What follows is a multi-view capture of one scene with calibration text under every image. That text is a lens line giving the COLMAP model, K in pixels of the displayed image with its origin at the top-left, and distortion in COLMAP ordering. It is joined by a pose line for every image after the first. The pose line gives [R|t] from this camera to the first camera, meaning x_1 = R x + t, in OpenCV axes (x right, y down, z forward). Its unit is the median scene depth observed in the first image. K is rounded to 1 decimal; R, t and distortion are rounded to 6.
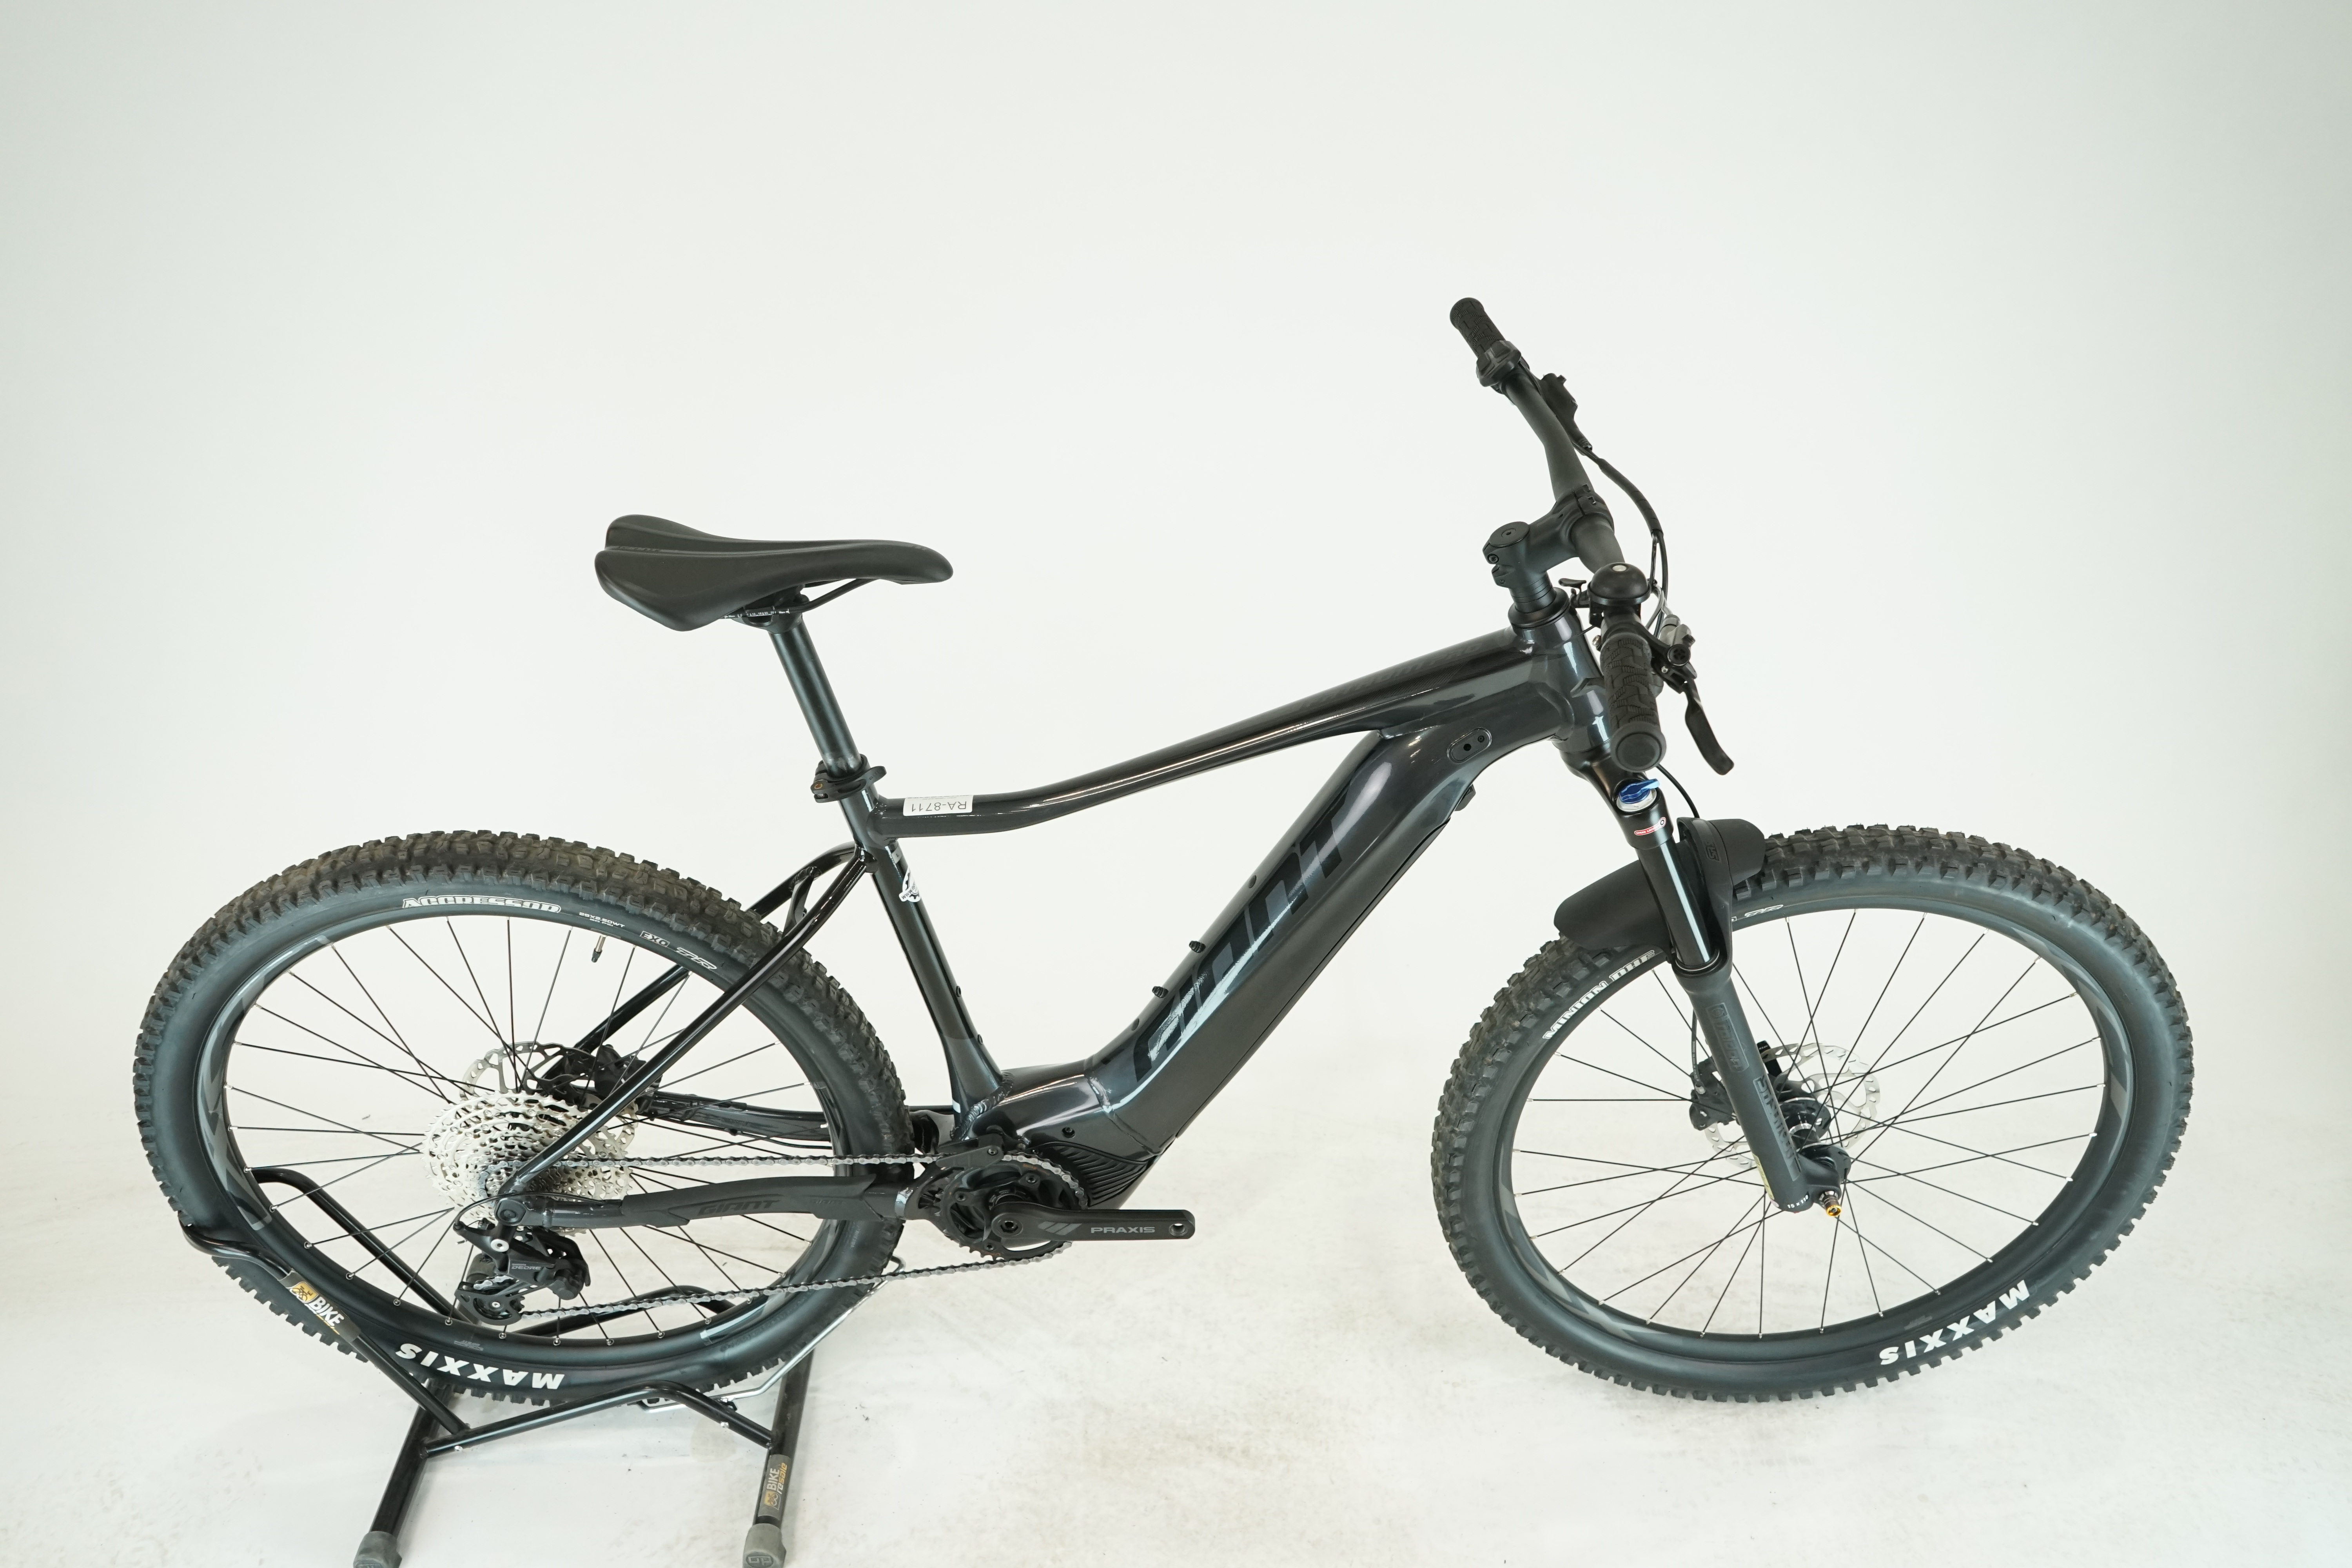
lens RADIAL K [[1854.9, 0, 1176.0], [0, 1854.9, 784.0], [0, 0, 1]] dist [-0.003281, -0.002470]
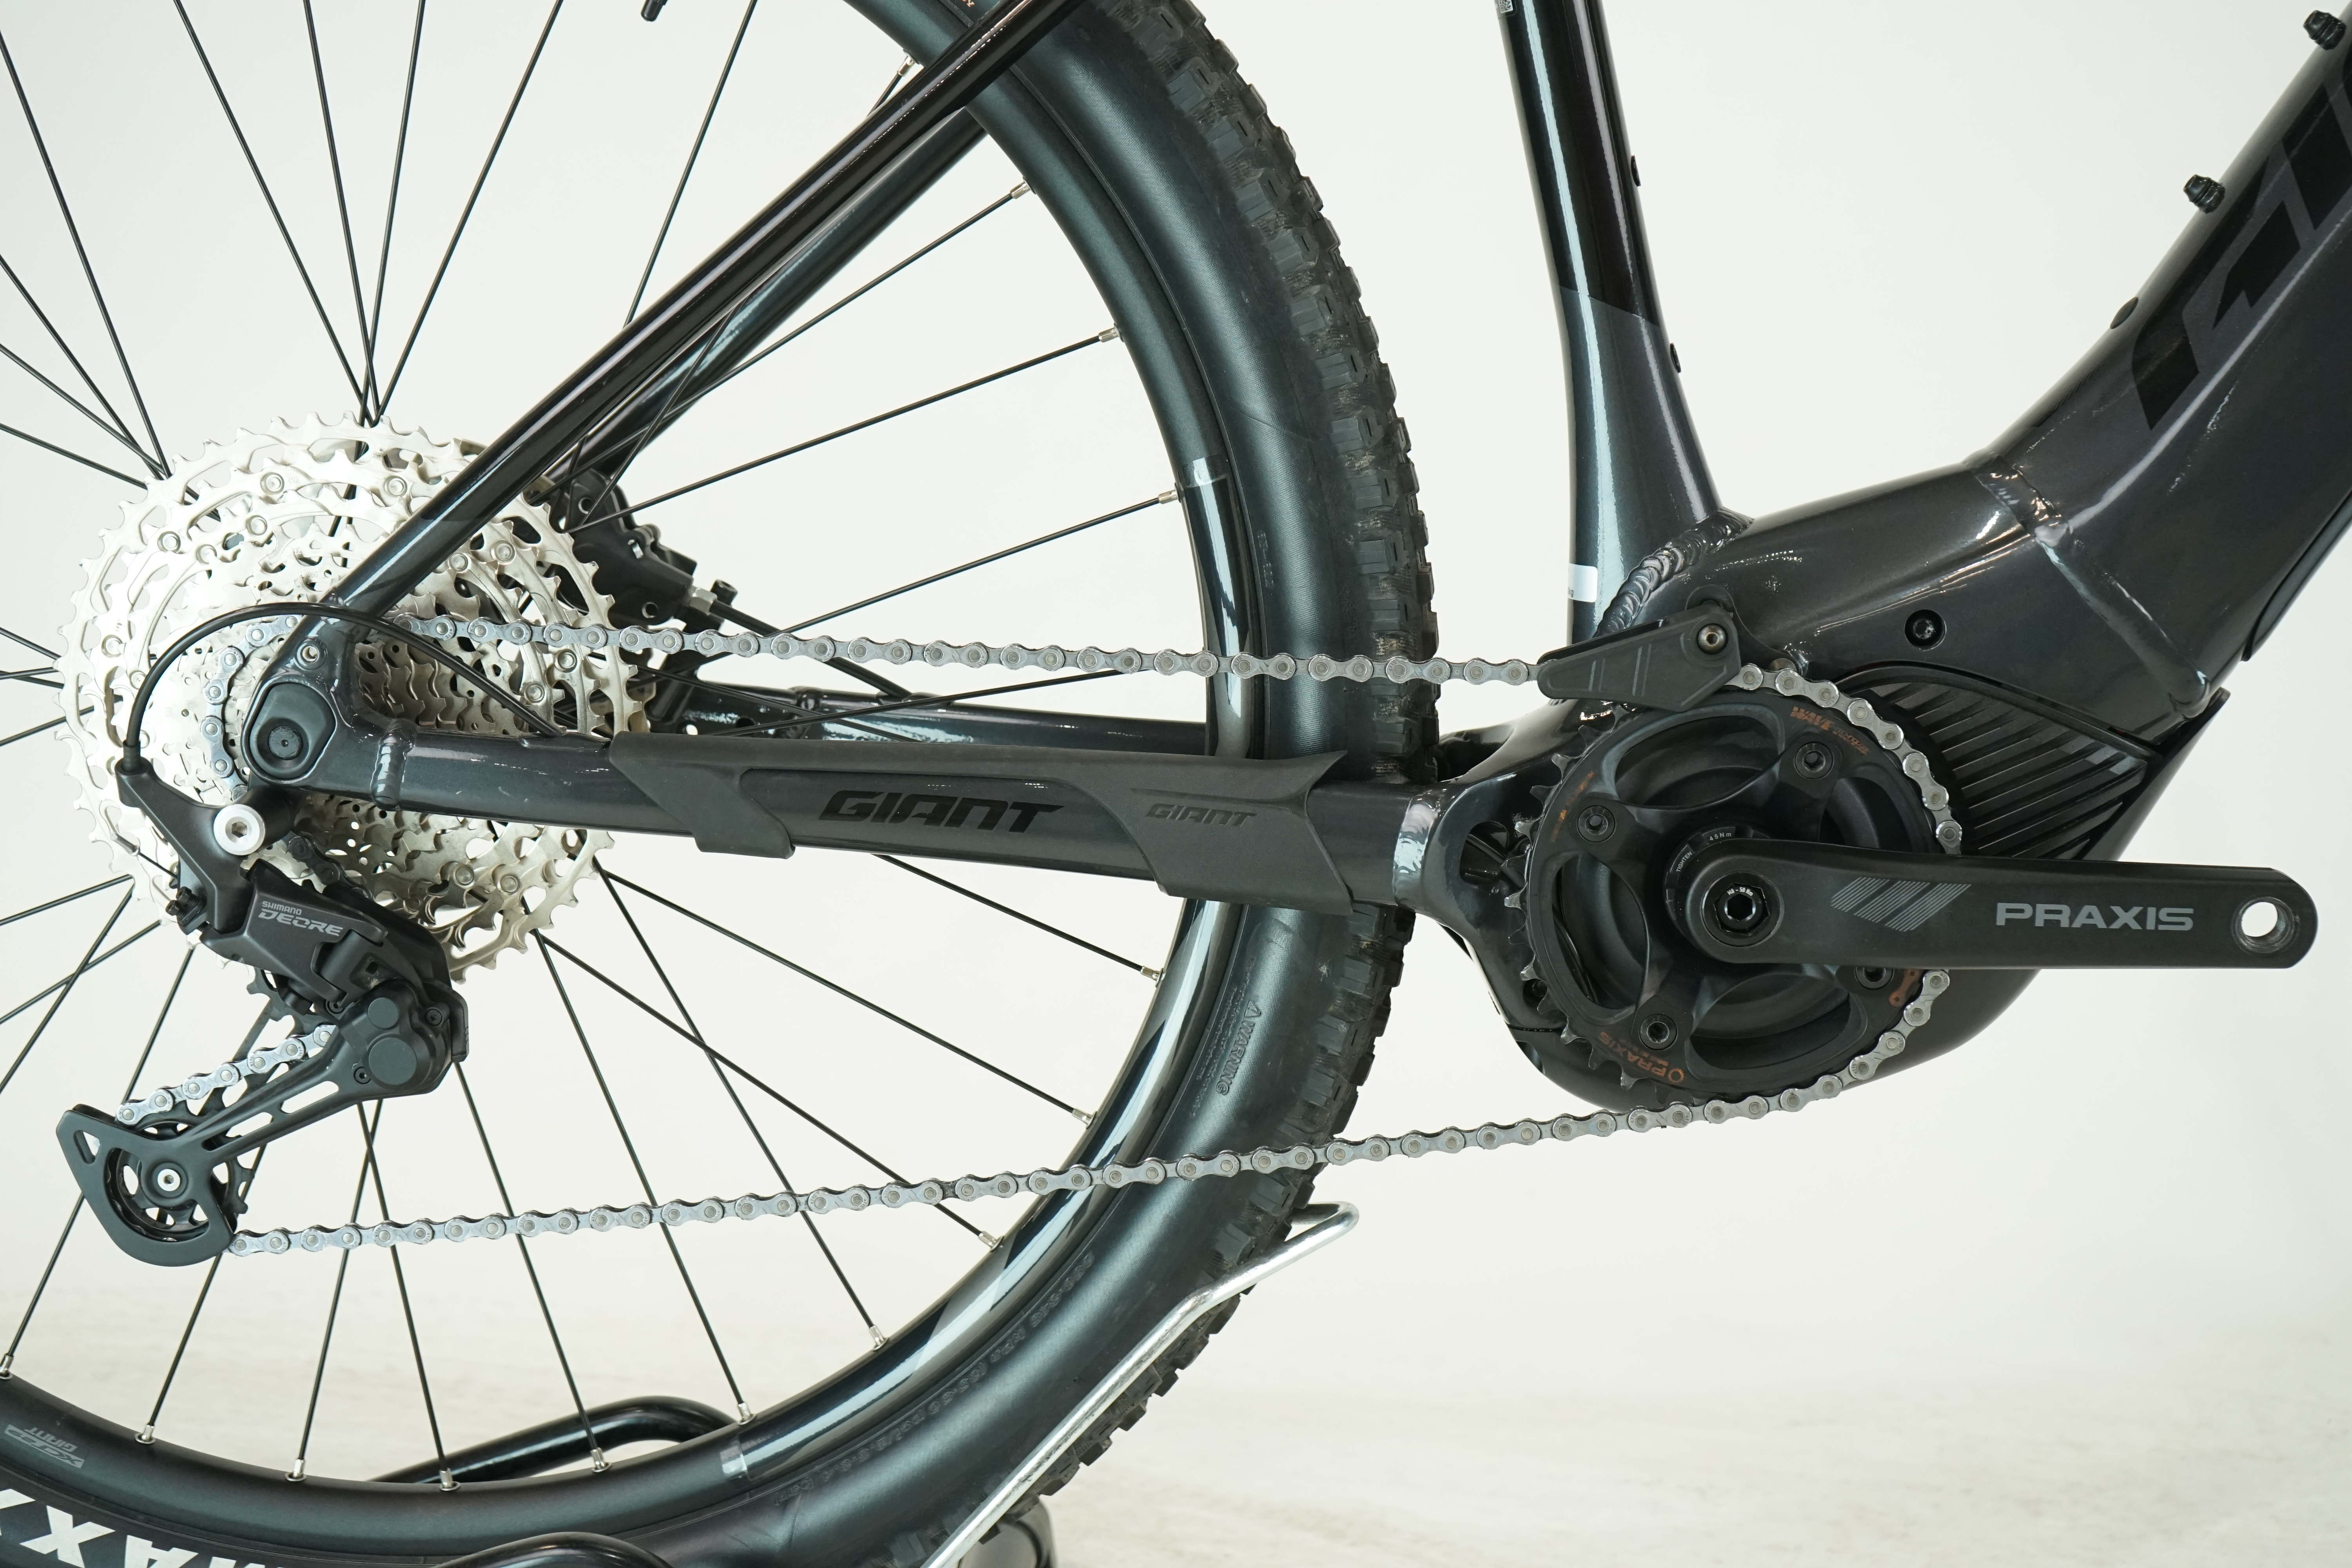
lens RADIAL K [[3077.7, 0, 1176.0], [0, 3077.7, 784.0], [0, 0, 1]] dist [-0.000898, 0.014788]
pose [[0.997225, 0.041898, -0.061532, -0.158550], [-0.063004, 0.915279, -0.397862, 0.446088], [0.039649, 0.400635, 0.915380, 0.484985]]
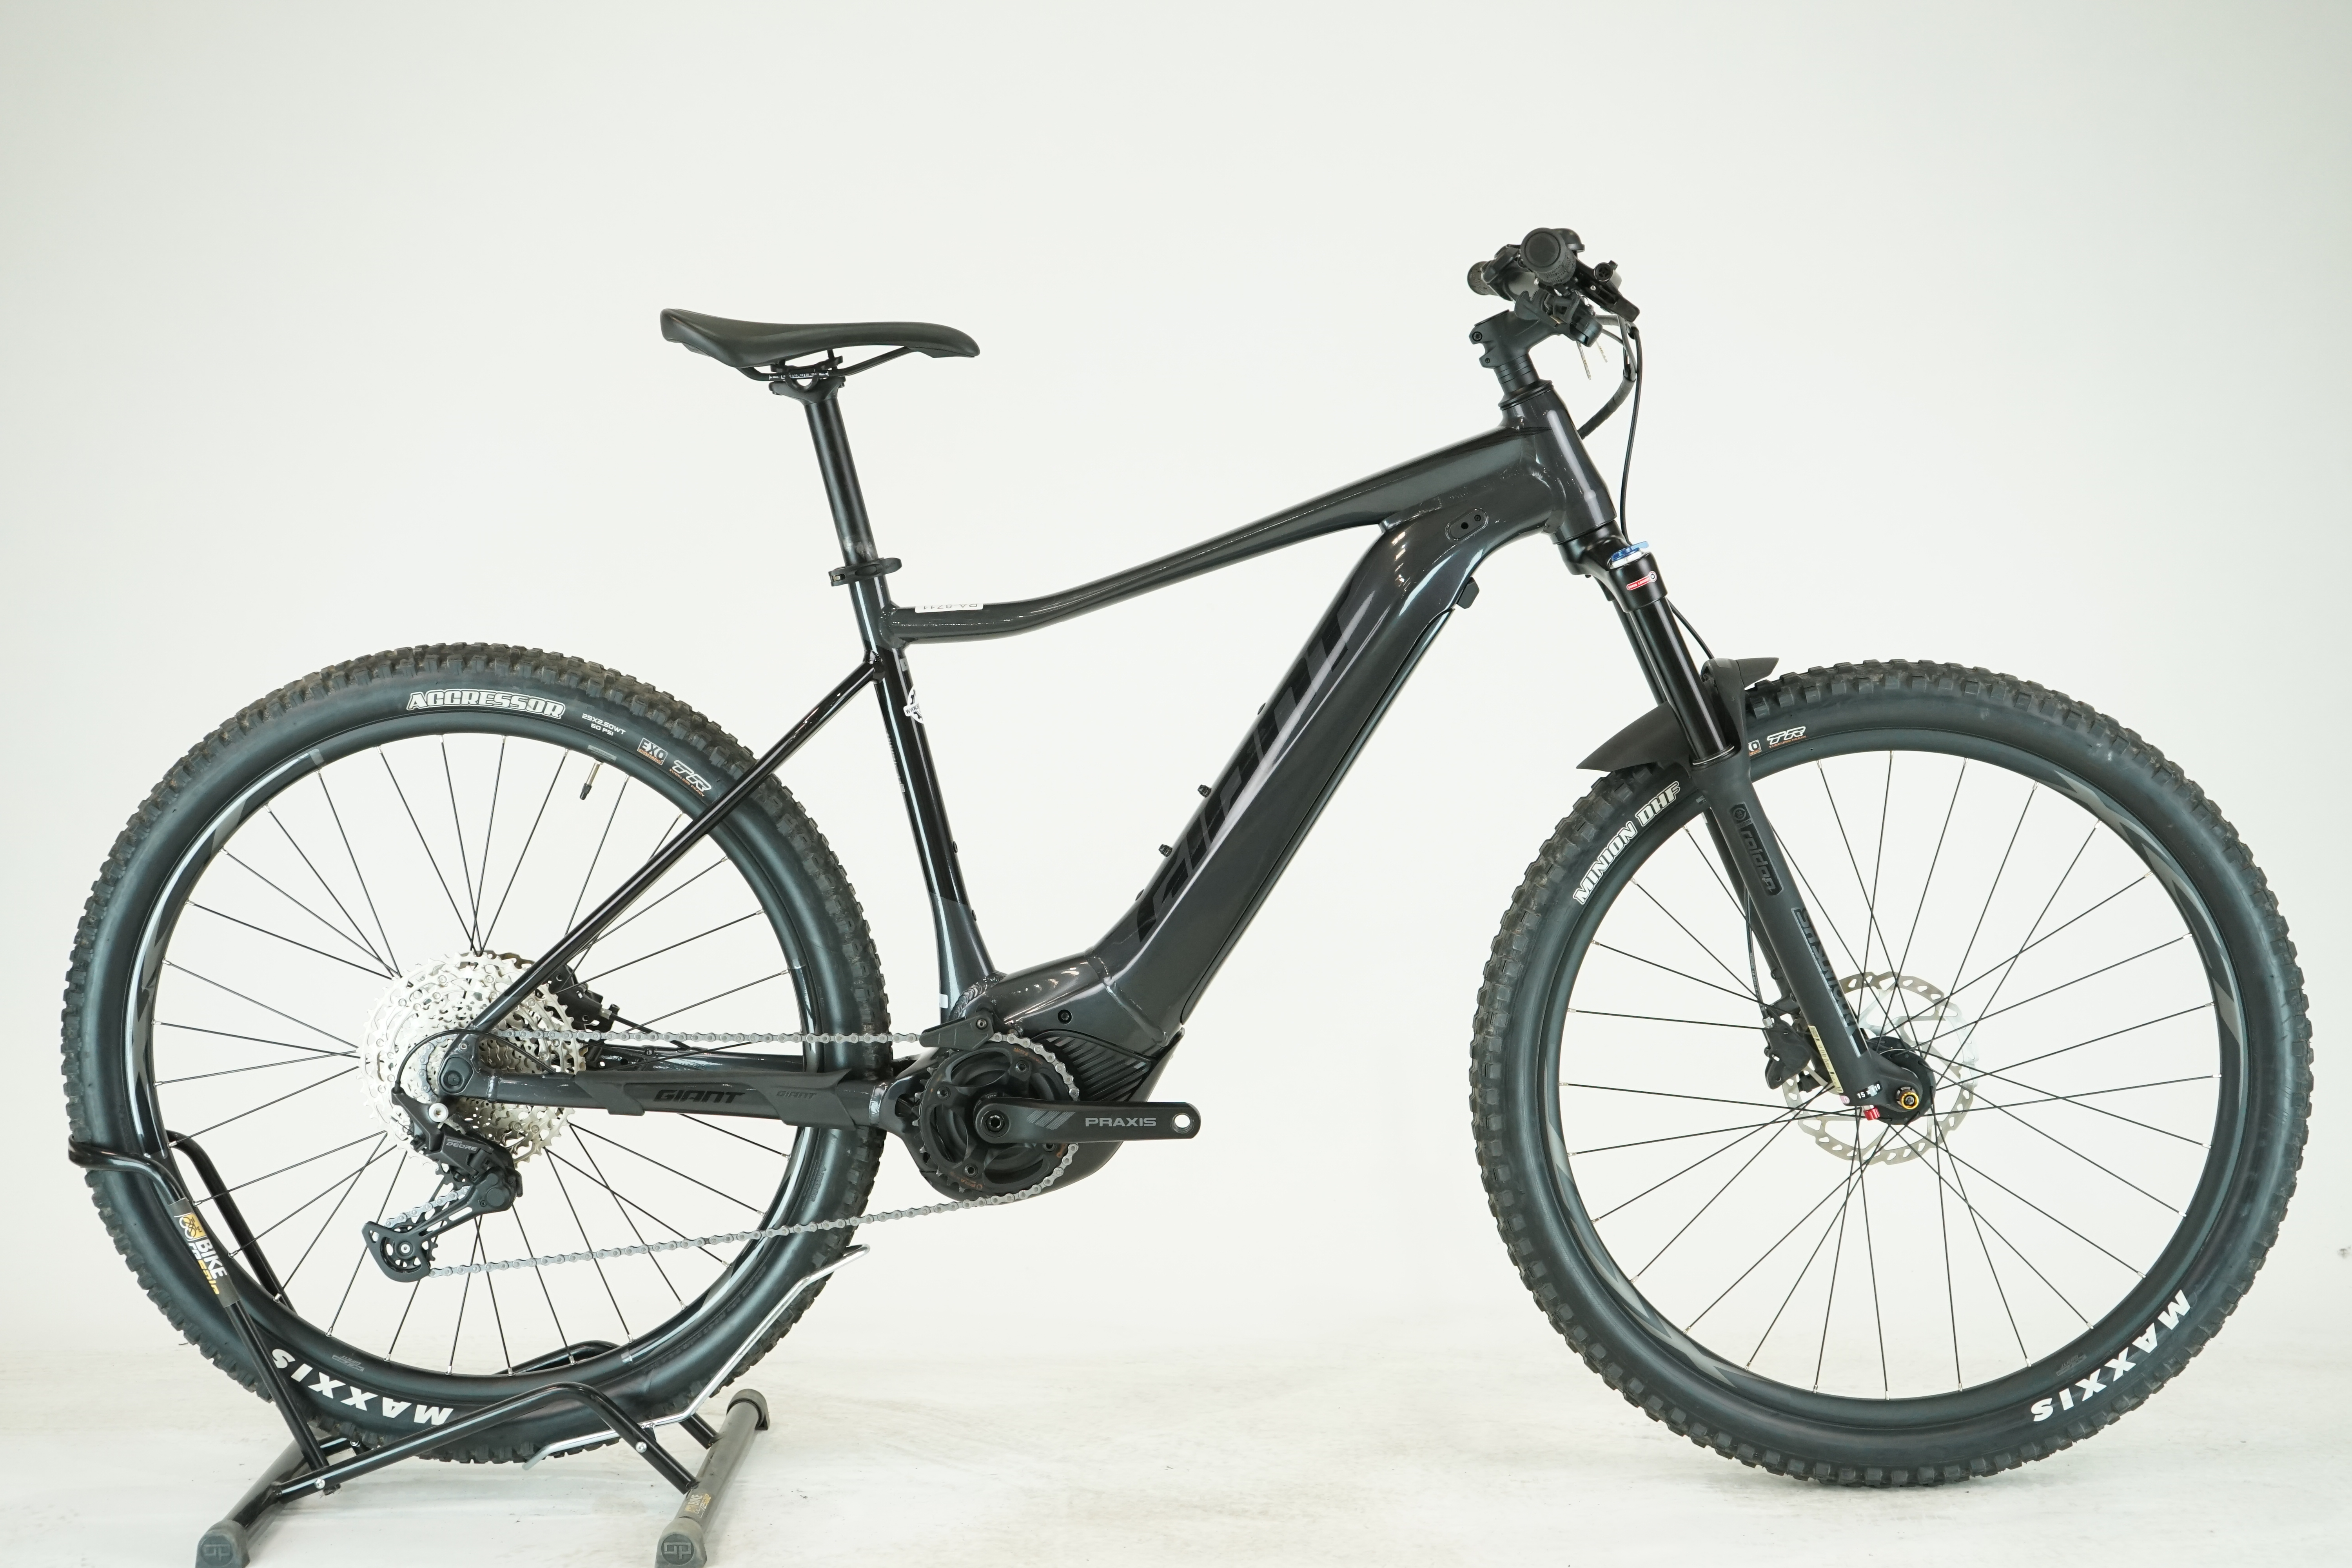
lens RADIAL K [[3426.2, 0, 1176.0], [0, 3426.2, 784.0], [0, 0, 1]] dist [-0.016798, 0.025497]
pose [[0.999310, 0.007110, -0.036455, 0.057711], [-0.022856, 0.891366, -0.452708, 0.847041], [0.029276, 0.453229, 0.890913, -0.556833]]
